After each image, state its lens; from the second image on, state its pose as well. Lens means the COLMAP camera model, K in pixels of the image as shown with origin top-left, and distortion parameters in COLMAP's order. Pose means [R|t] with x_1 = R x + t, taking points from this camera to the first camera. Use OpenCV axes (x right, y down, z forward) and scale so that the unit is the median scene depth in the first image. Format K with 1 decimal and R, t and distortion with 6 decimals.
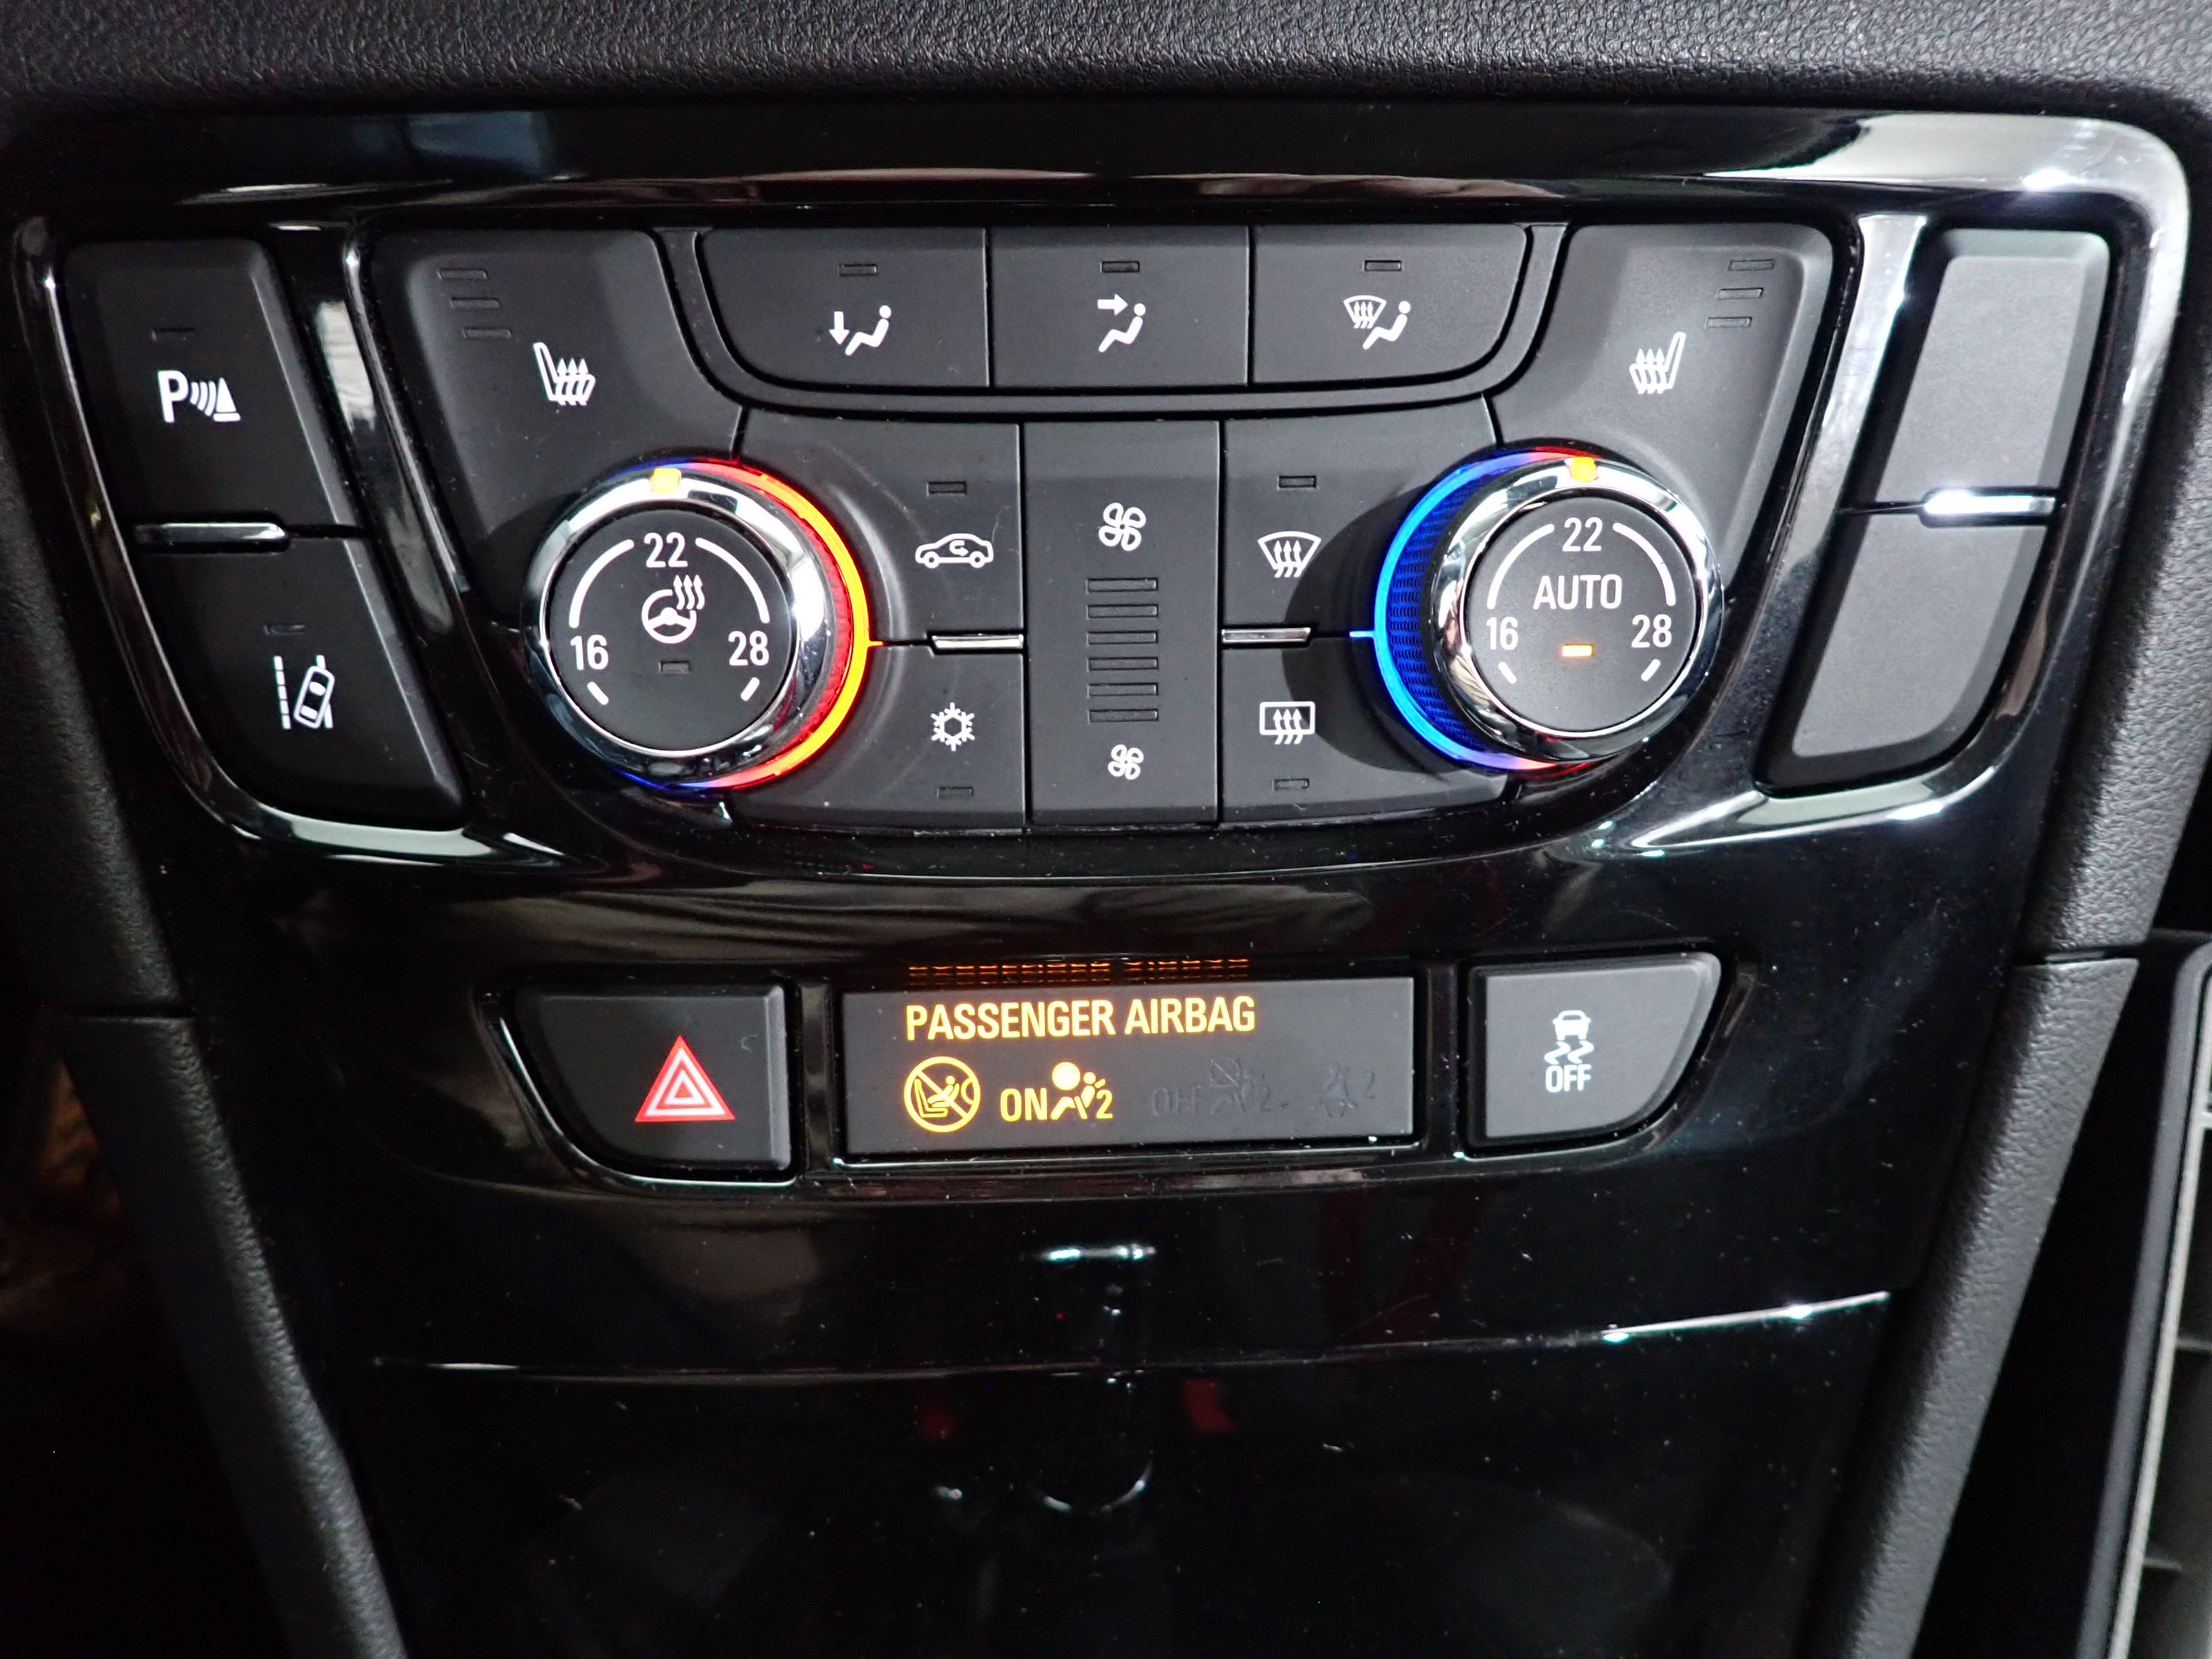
lens RADIAL K [[1639.4, 0, 1099.1], [0, 1639.4, 834.2], [0, 0, 1]] dist [-0.004267, -0.011643]
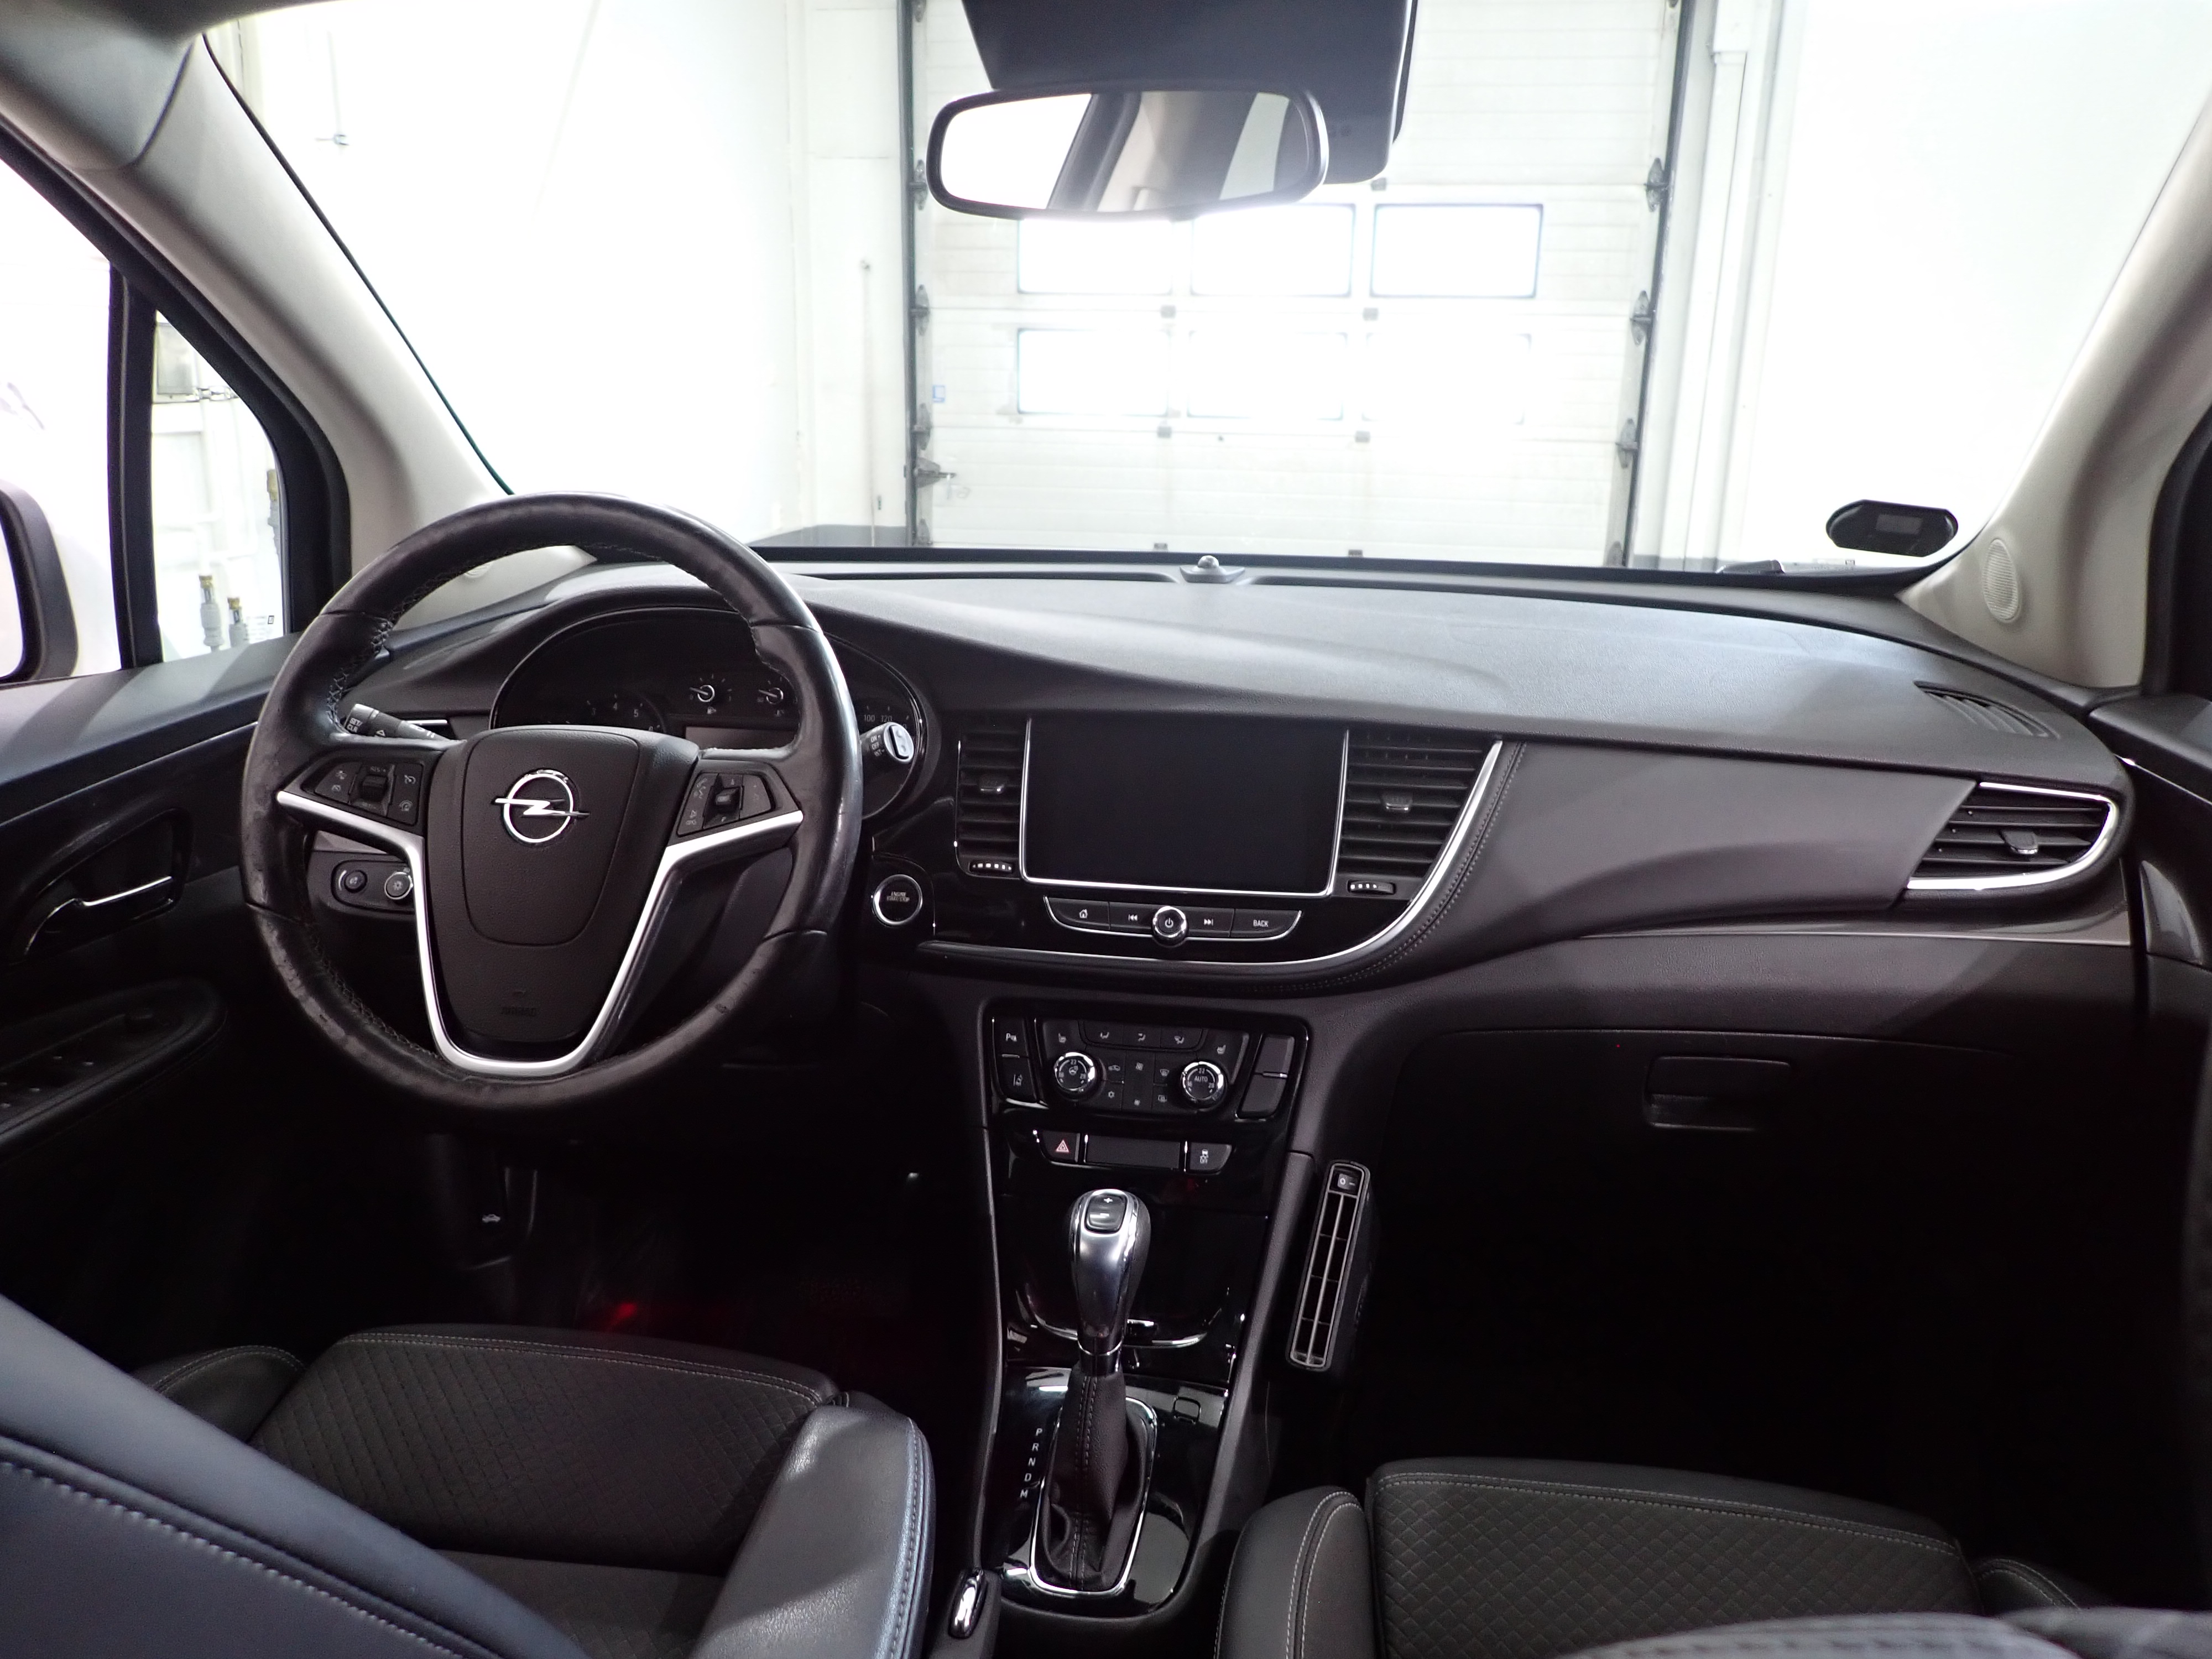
lens RADIAL K [[1639.4, 0, 1105.2], [0, 1639.4, 835.9], [0, 0, 1]] dist [-0.004267, -0.011643]
pose [[0.978735, 0.049465, -0.199074, 1.167269], [-0.129929, 0.900477, -0.415041, 1.766017], [0.158731, 0.432081, 0.887756, -5.387999]]
